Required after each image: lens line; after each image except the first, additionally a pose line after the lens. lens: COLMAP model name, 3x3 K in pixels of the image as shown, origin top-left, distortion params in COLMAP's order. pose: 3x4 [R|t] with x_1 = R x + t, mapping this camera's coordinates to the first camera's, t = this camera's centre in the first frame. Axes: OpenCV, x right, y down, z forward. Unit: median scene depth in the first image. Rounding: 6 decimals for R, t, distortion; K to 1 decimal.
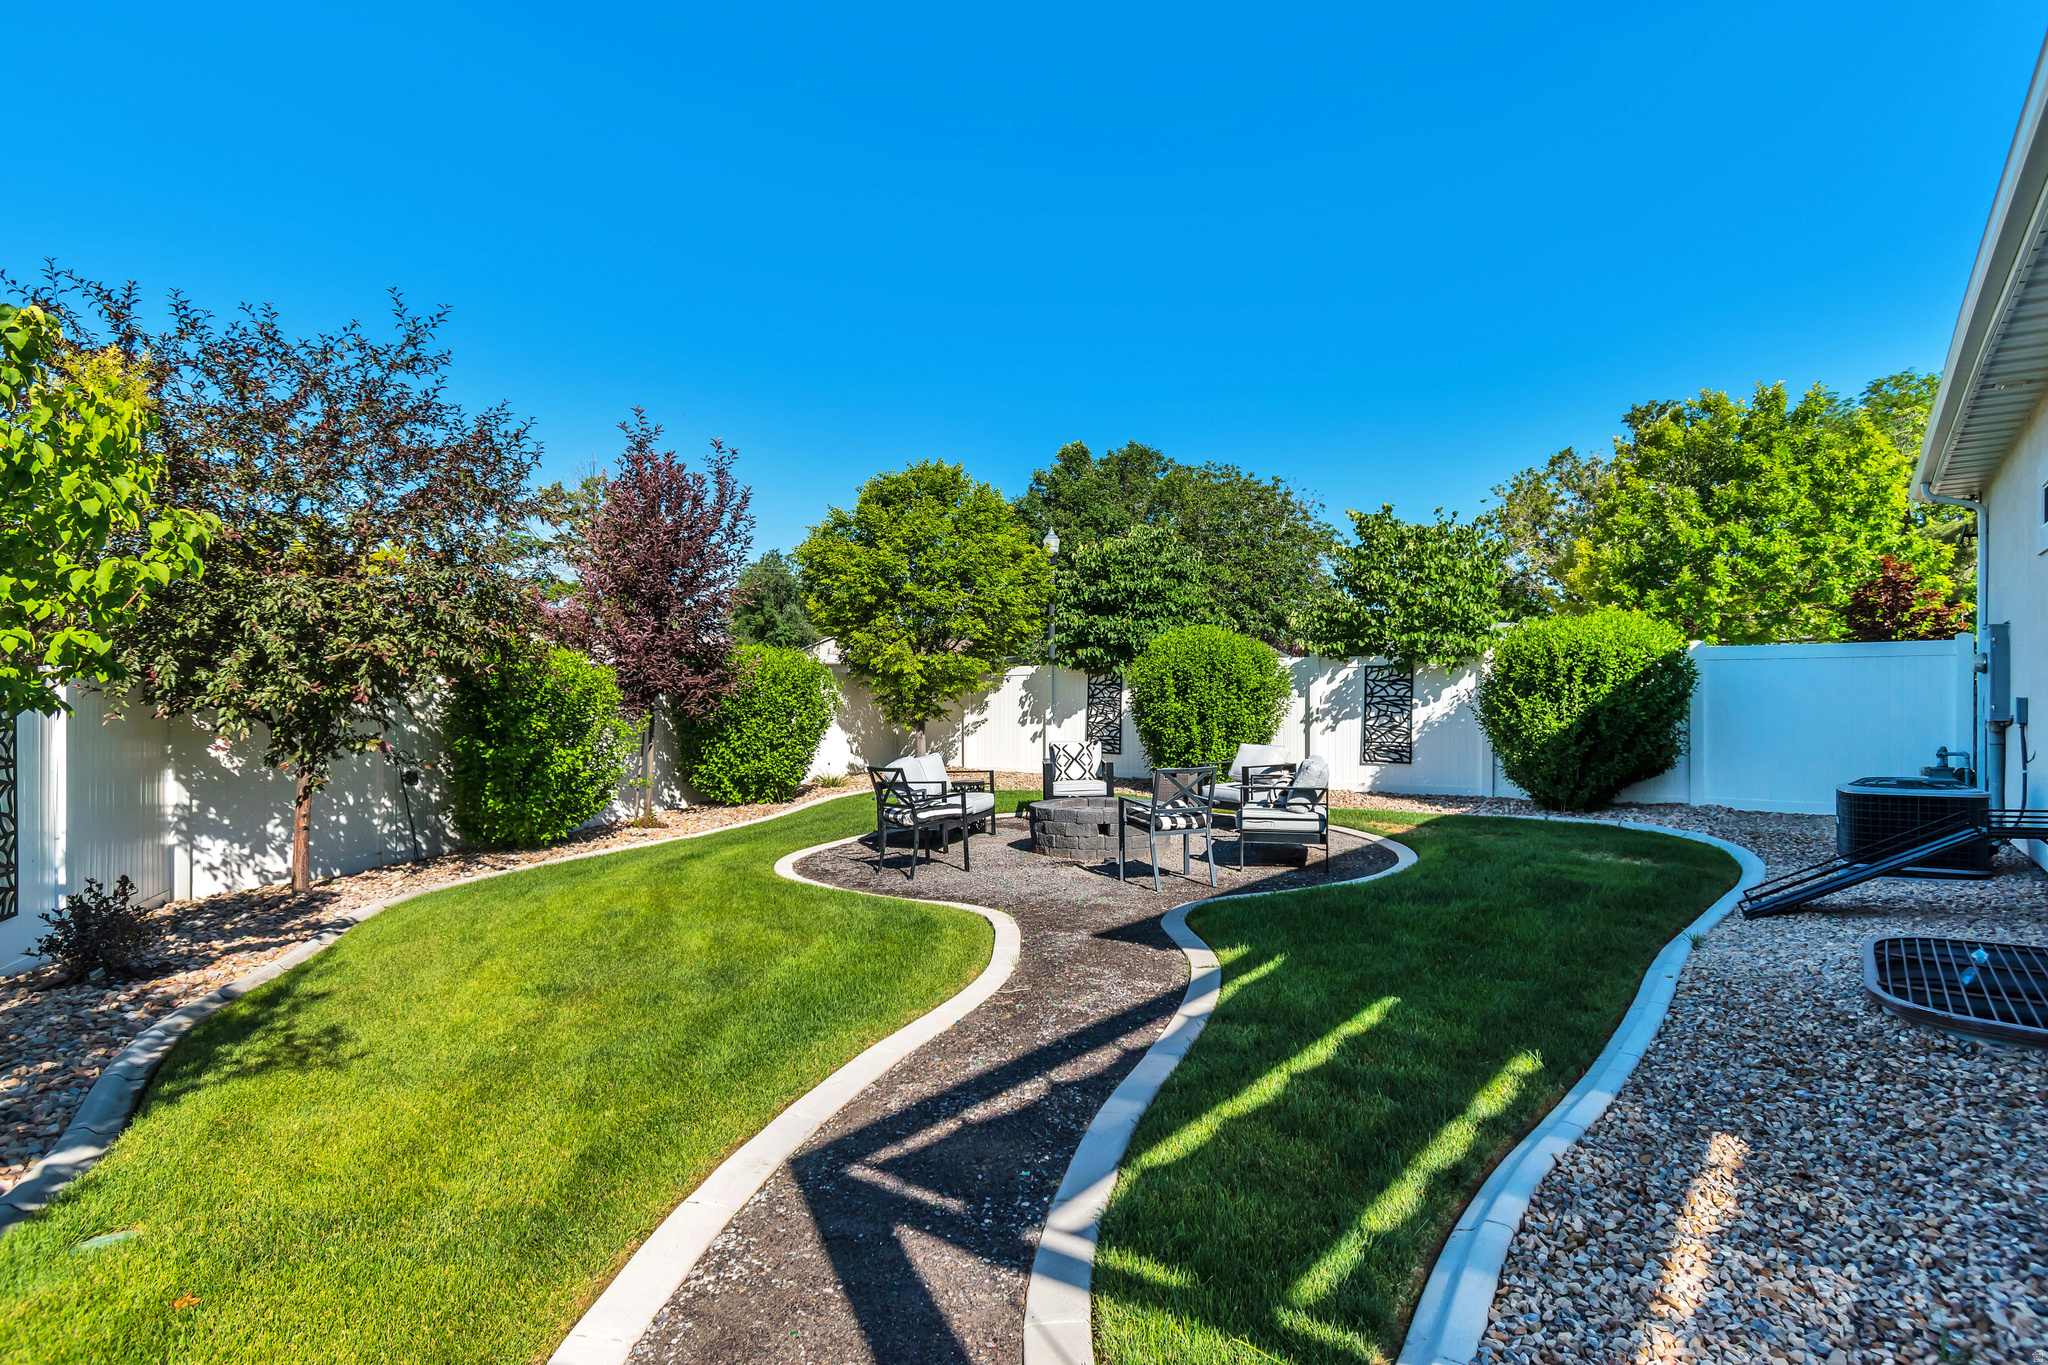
lens RADIAL K [[1099.2, 0, 1032.2], [0, 1099.2, 694.4], [0, 0, 1]] dist [0.017921, 0.000451]
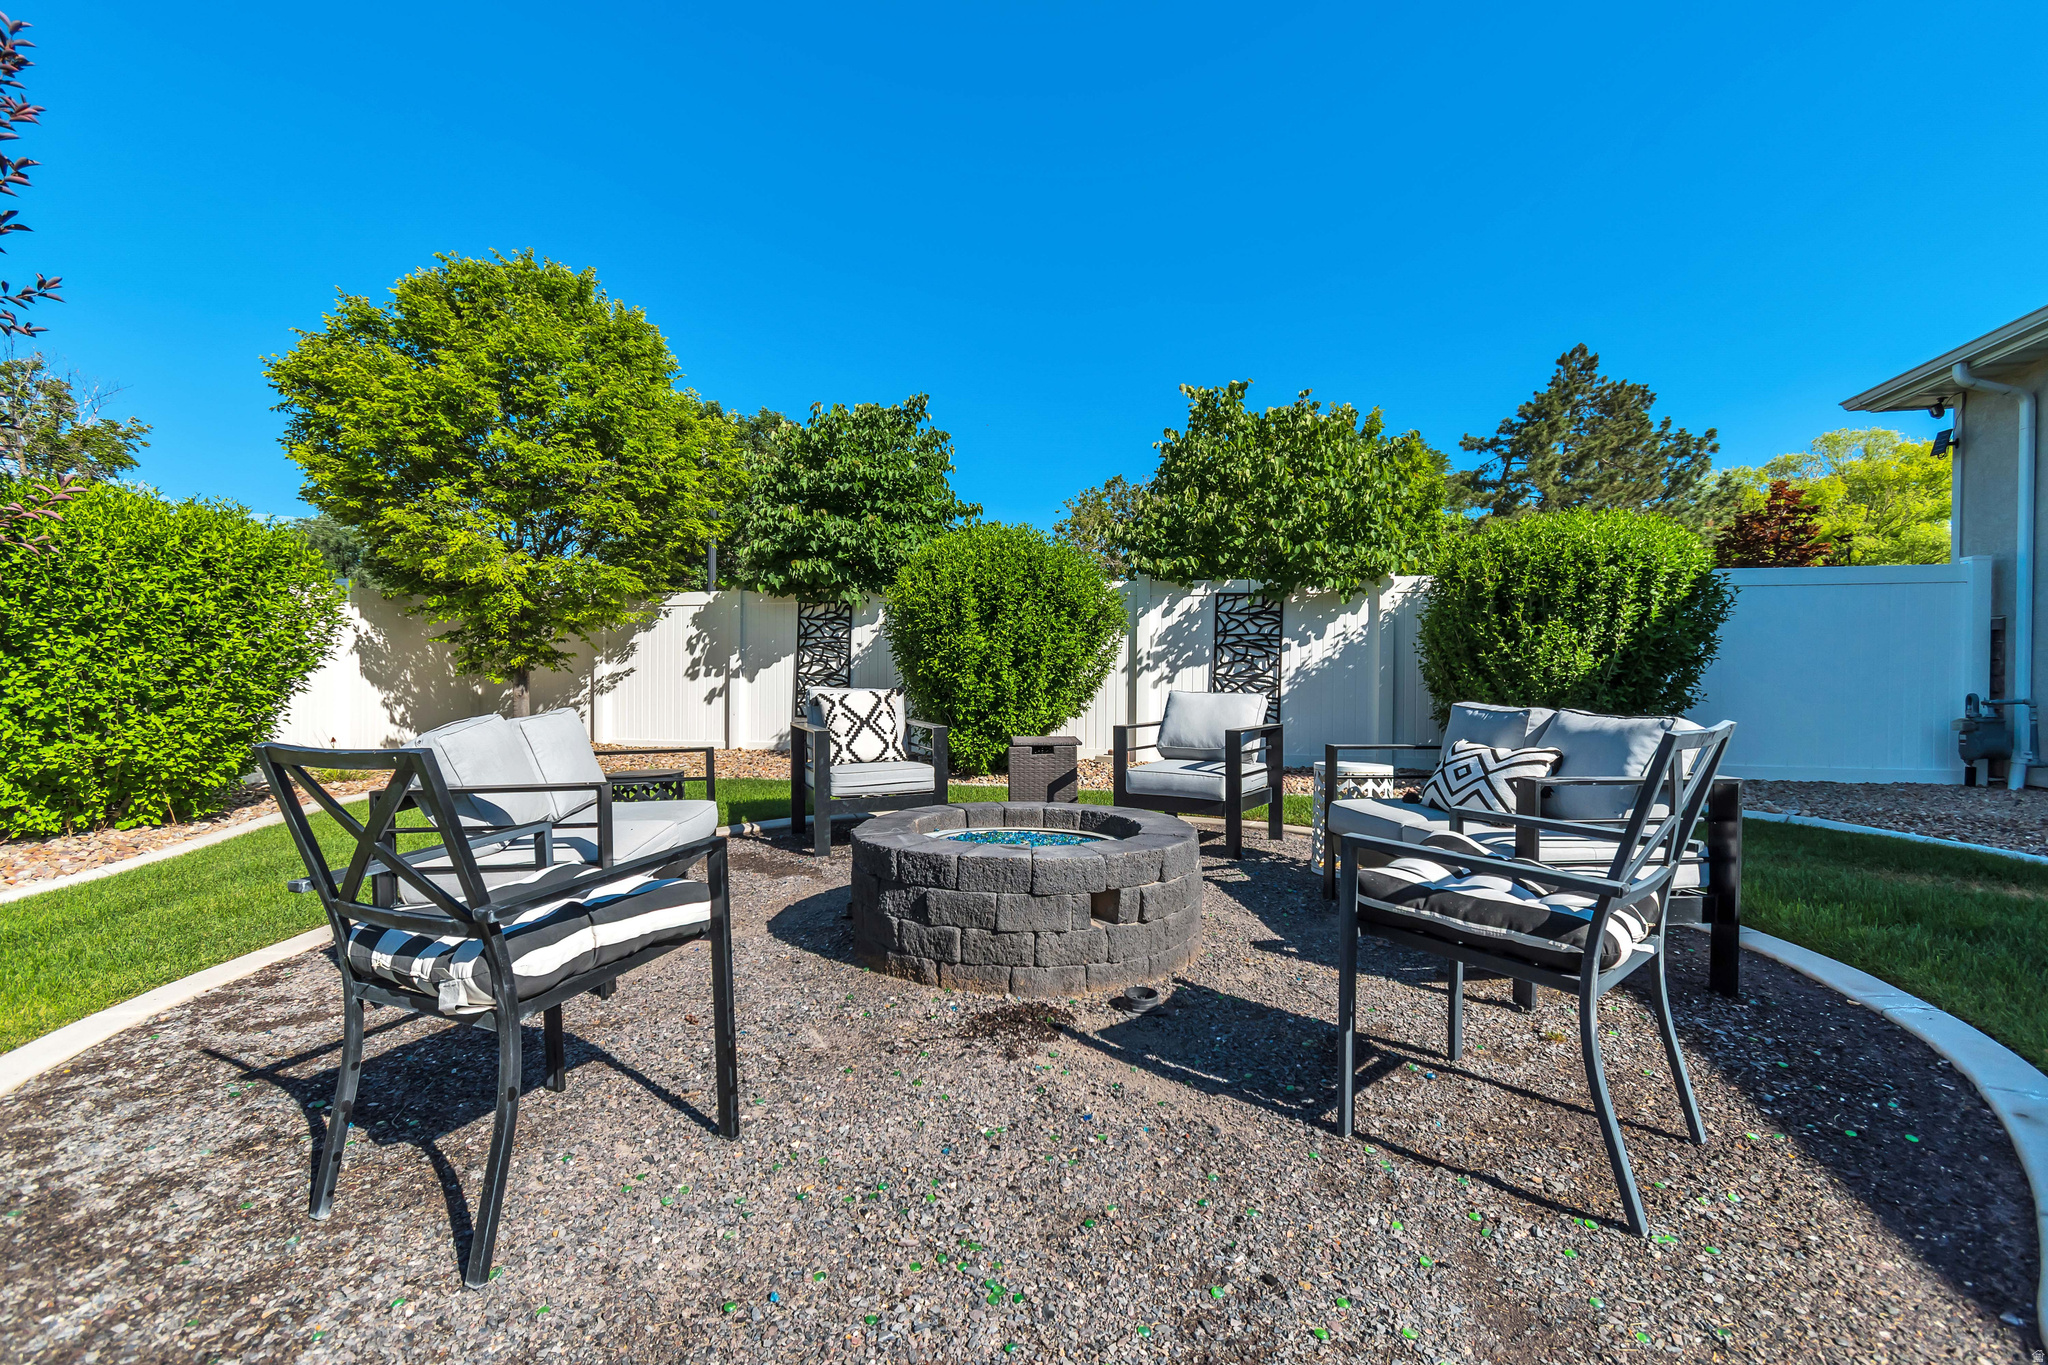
lens RADIAL K [[920.8, 0, 1035.8], [0, 920.8, 686.1], [0, 0, 1]] dist [0.000170, -0.000173]
pose [[0.916784, 0.006119, 0.399337, -0.044694], [-0.009896, 0.999924, 0.007398, 0.028438], [-0.399262, -0.010735, 0.916774, 0.428018]]
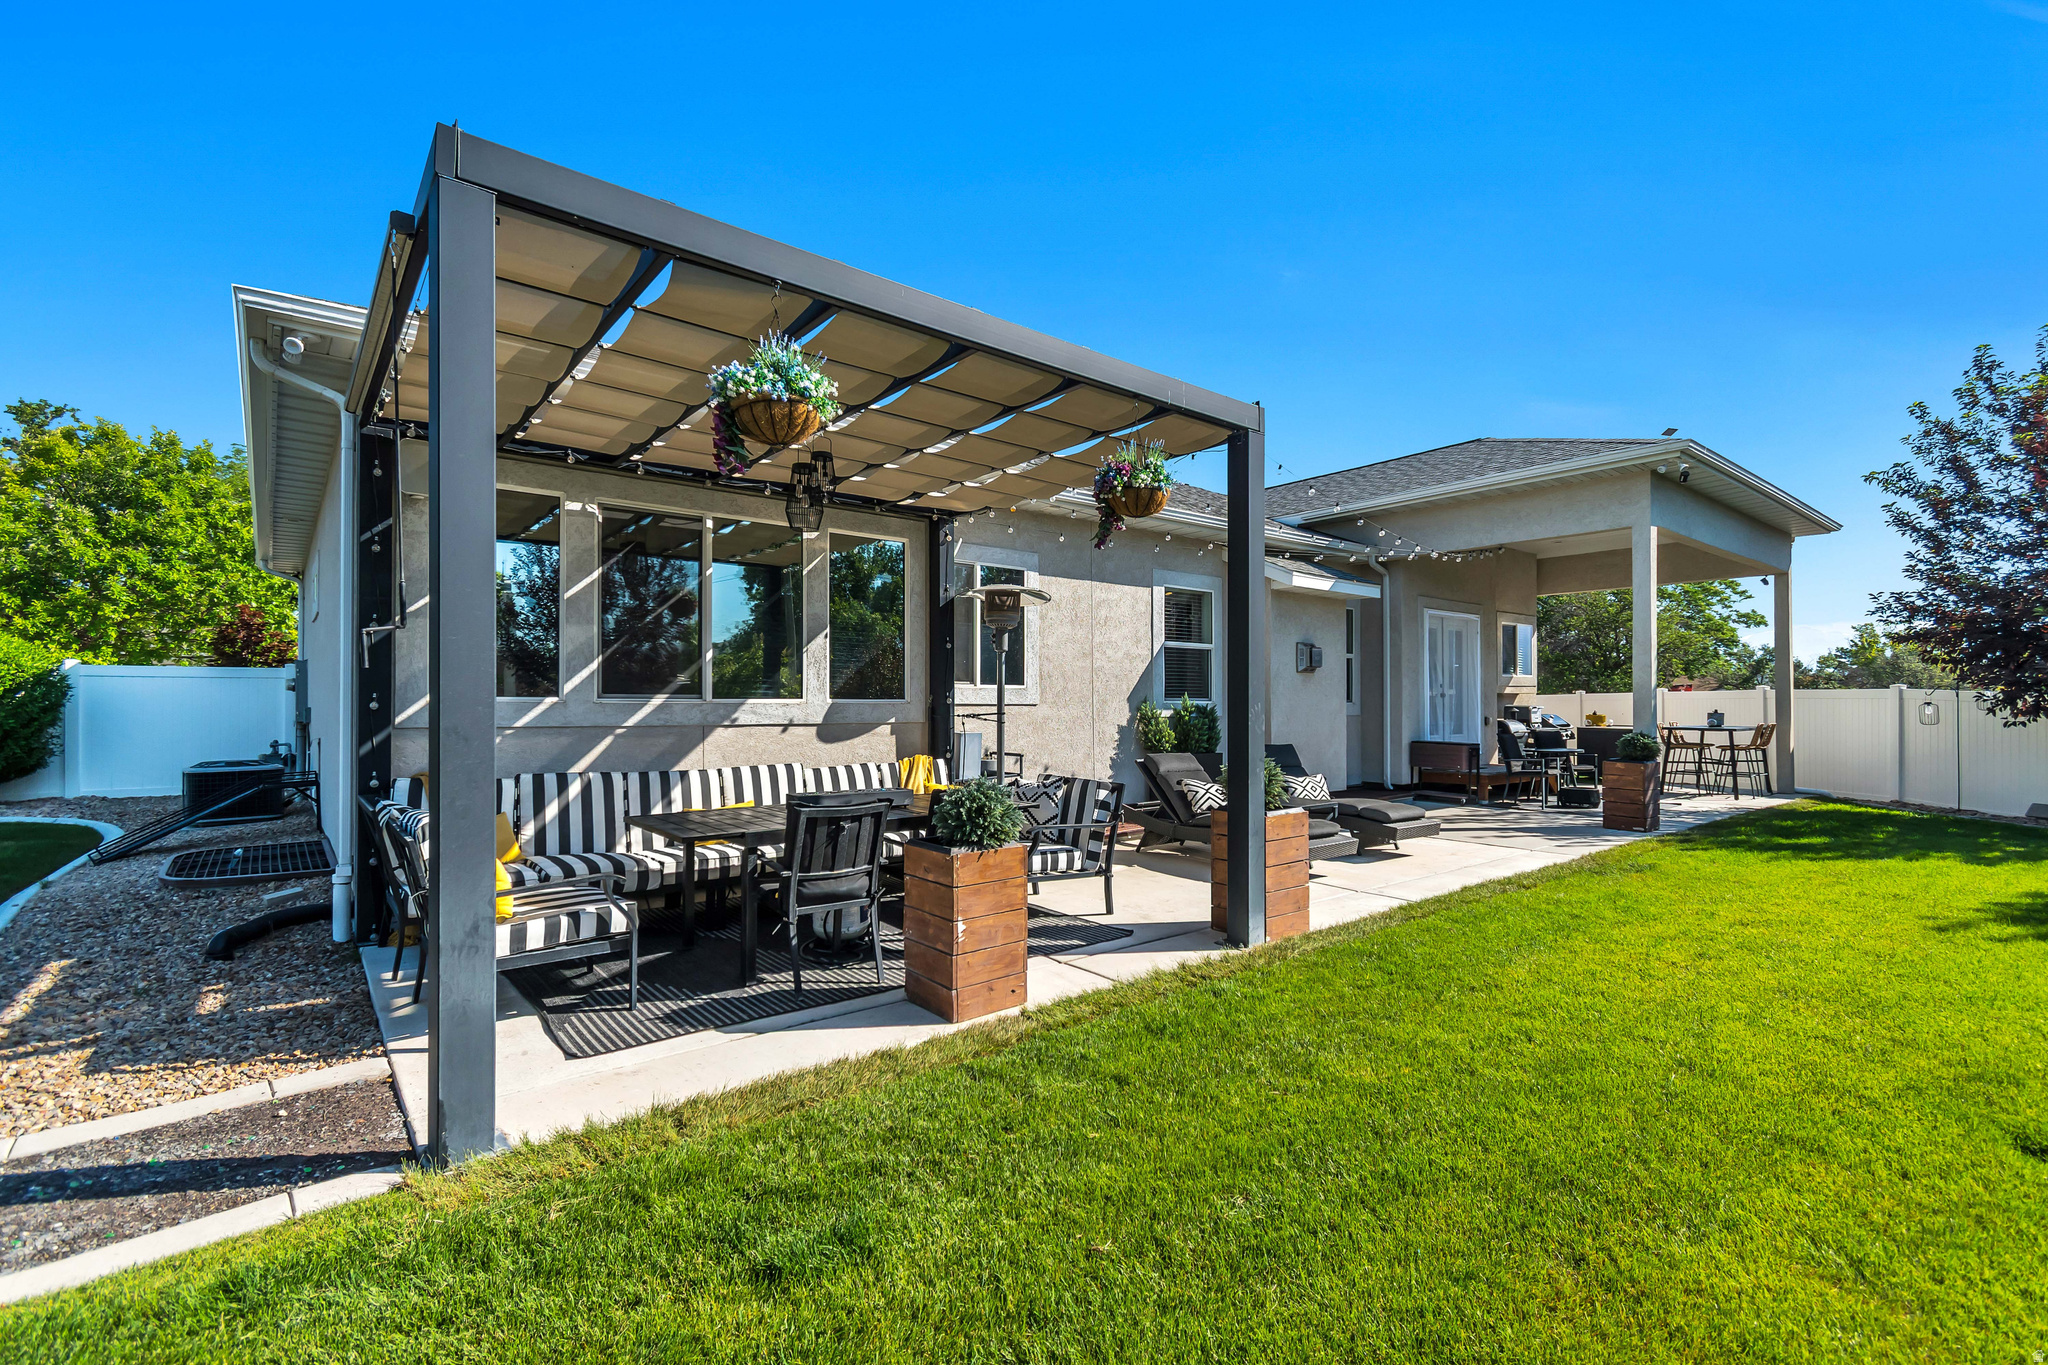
lens RADIAL K [[920.8, 0, 1030.0], [0, 920.8, 701.1], [0, 0, 1]] dist [0.000170, -0.000173]
pose [[0.240629, 0.000838, 0.970617, -0.085491], [-0.000447, 1.000000, -0.000752, -0.002717], [-0.970617, -0.000253, 0.240629, -0.180544]]
